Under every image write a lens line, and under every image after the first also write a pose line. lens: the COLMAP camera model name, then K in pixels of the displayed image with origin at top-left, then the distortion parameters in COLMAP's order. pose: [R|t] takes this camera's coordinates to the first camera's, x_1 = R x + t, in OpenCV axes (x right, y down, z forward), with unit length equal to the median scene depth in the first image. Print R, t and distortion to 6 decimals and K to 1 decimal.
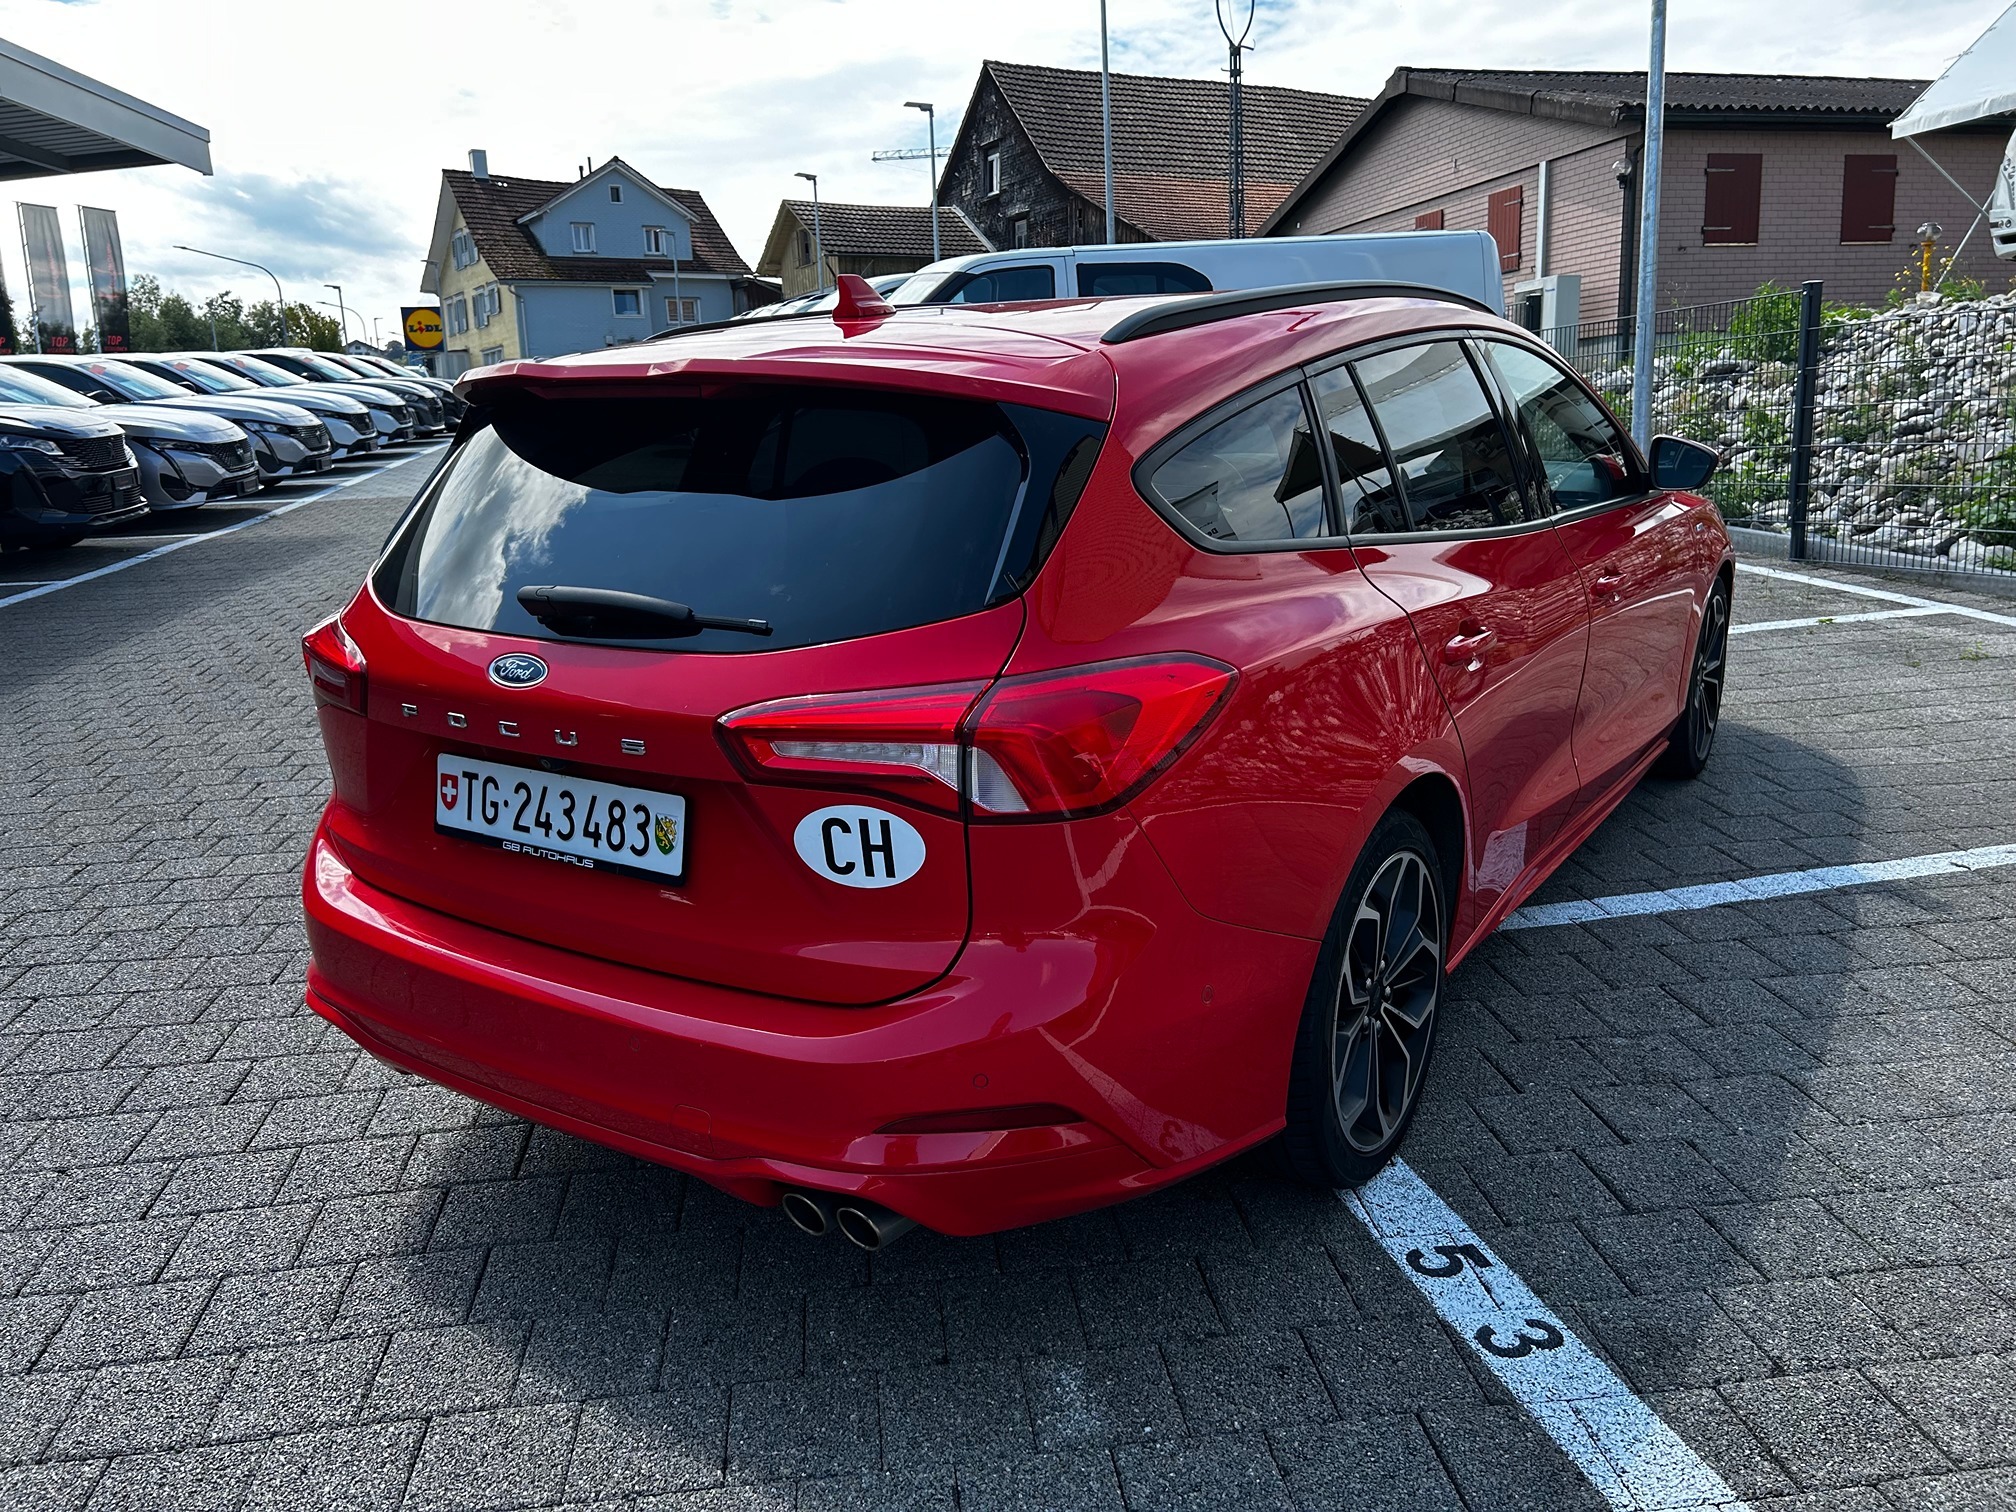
lens RADIAL K [[1503.4, 0, 1002.5], [0, 1503.4, 759.6], [0, 0, 1]] dist [0.060040, -0.070242]
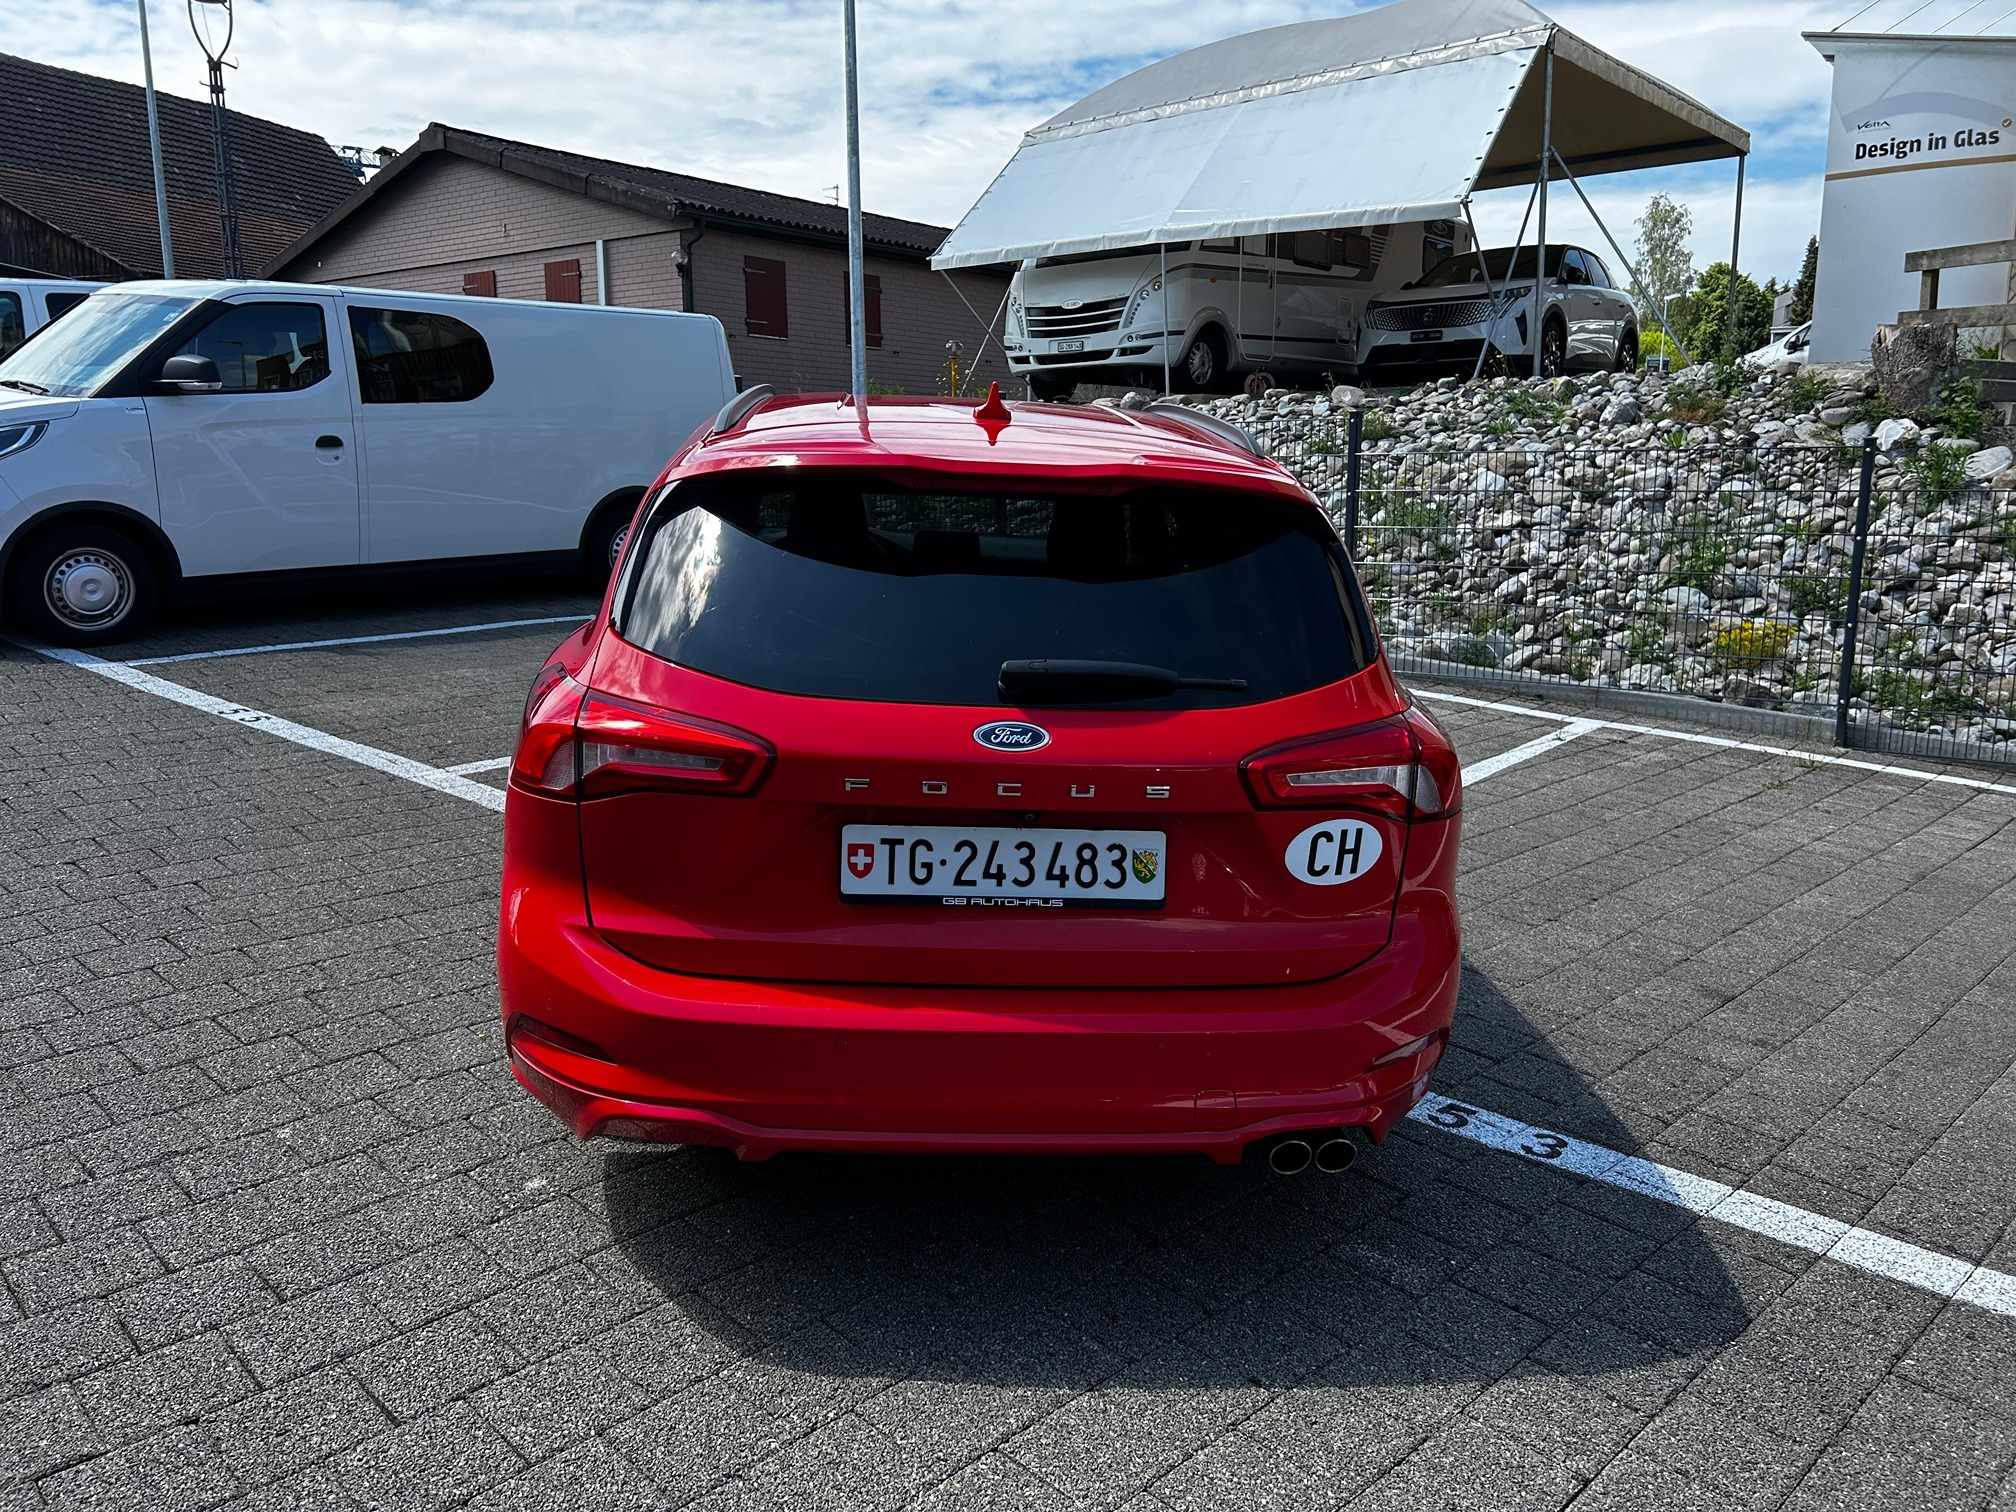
lens RADIAL K [[1503.4, 0, 991.1], [0, 1503.4, 745.8], [0, 0, 1]] dist [0.060040, -0.070242]
pose [[0.796293, -0.066241, 0.601274, -0.962640], [0.091583, 0.995730, -0.011590, -0.039046], [-0.597939, 0.064295, 0.798959, 0.121780]]
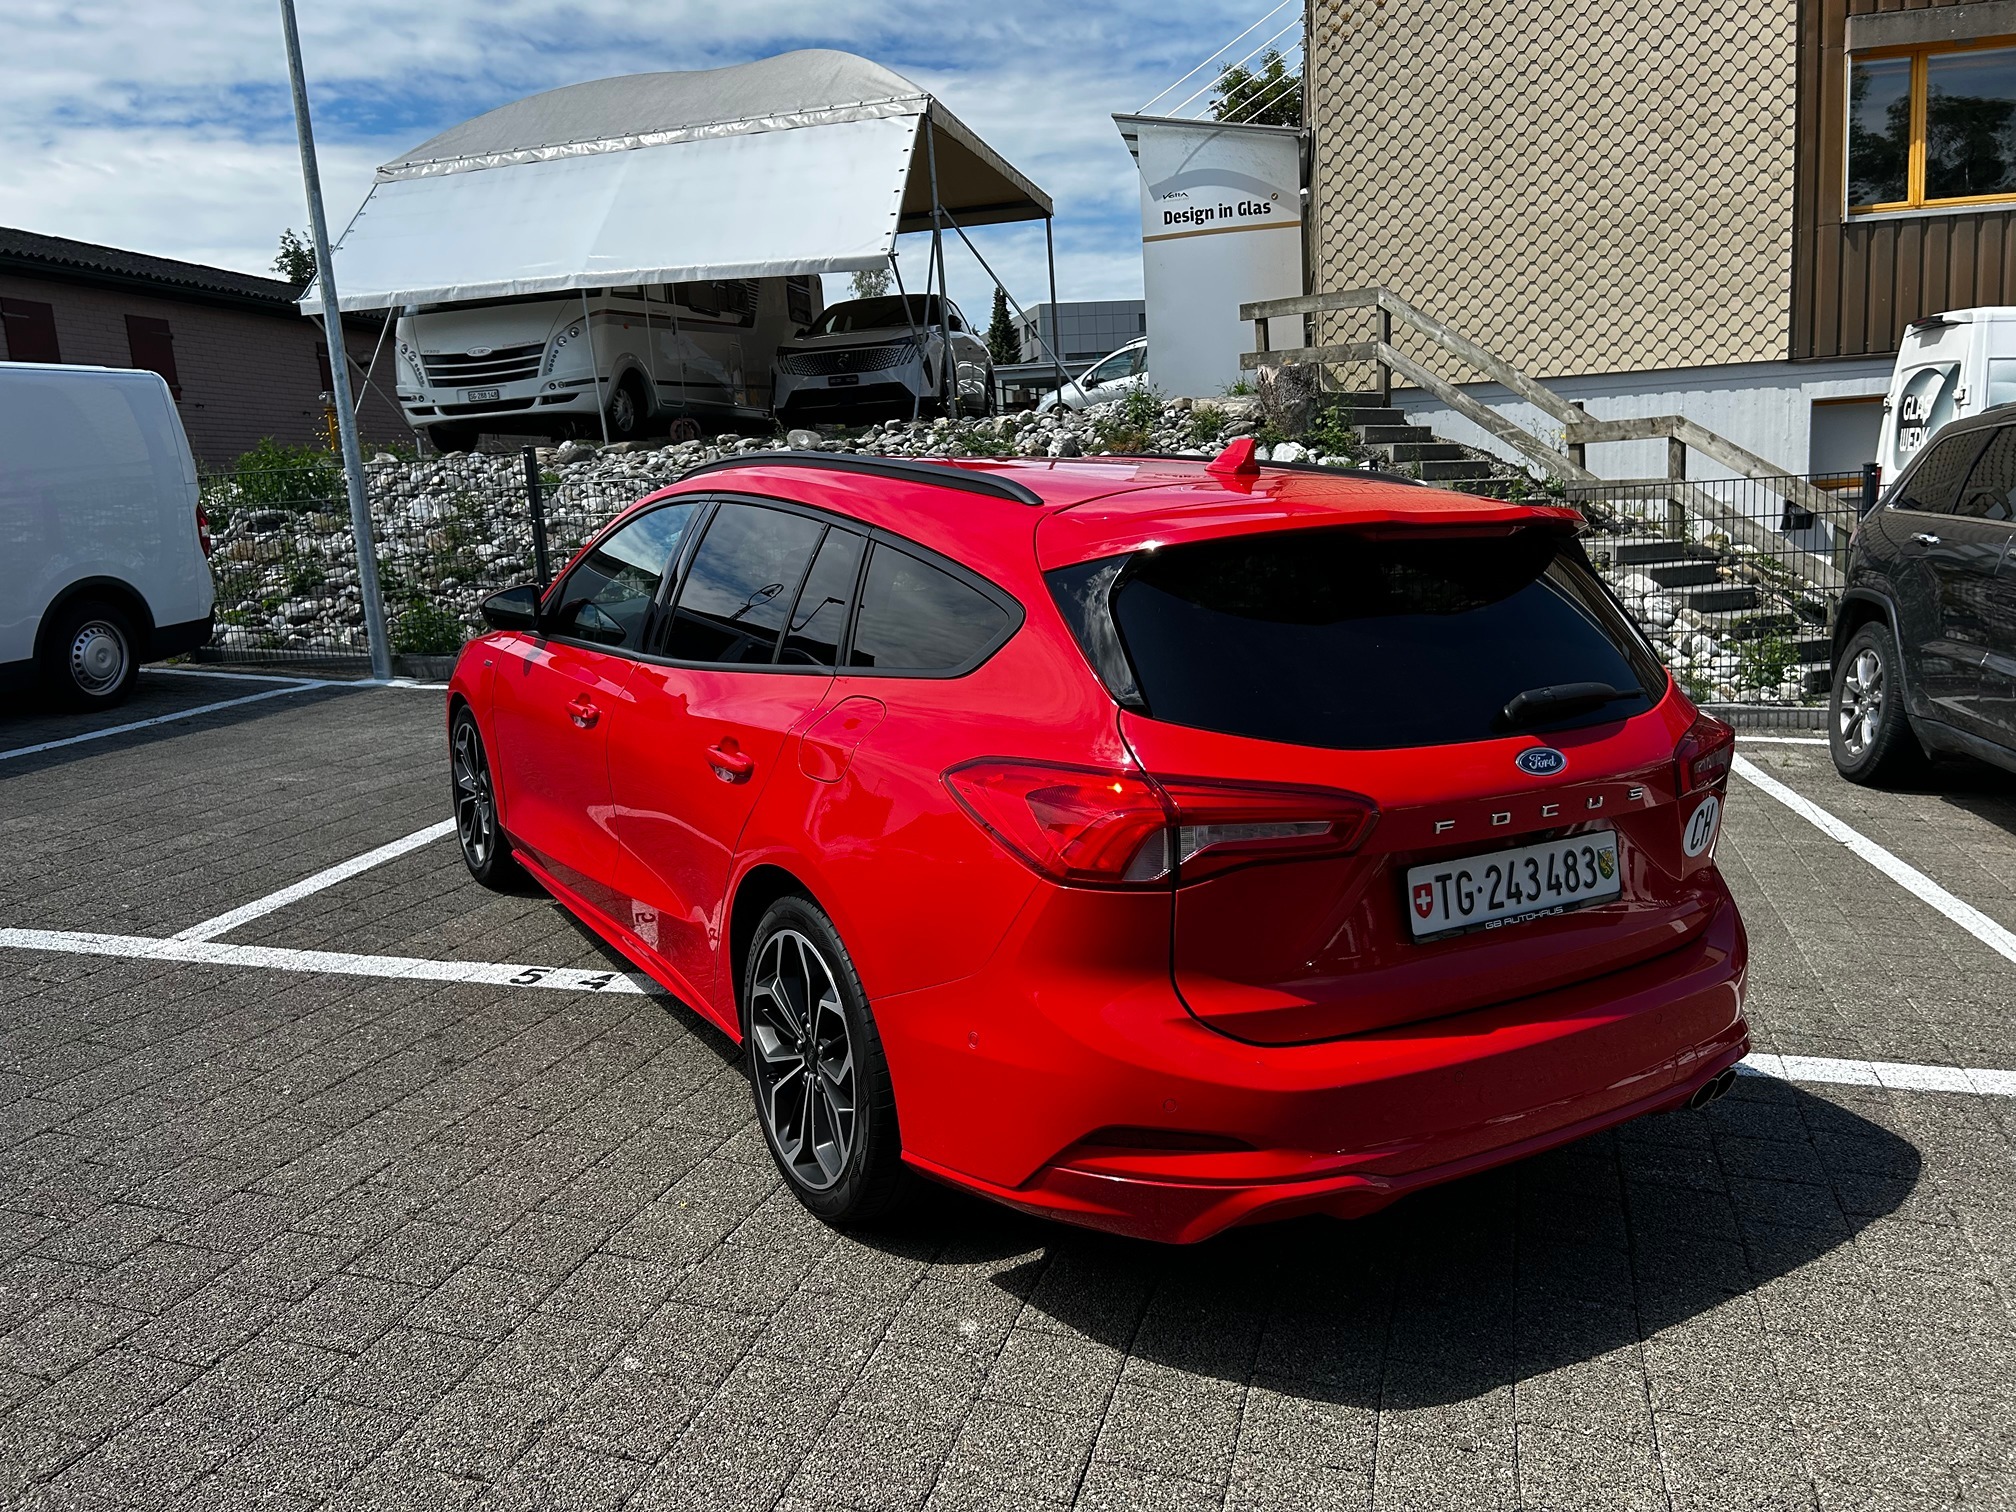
lens RADIAL K [[1503.4, 0, 993.9], [0, 1503.4, 748.9], [0, 0, 1]] dist [0.060040, -0.070242]
pose [[0.437313, -0.135020, 0.889116, -1.524147], [0.224152, 0.973827, 0.037635, -0.204278], [-0.870926, 0.182839, 0.456133, 0.798842]]
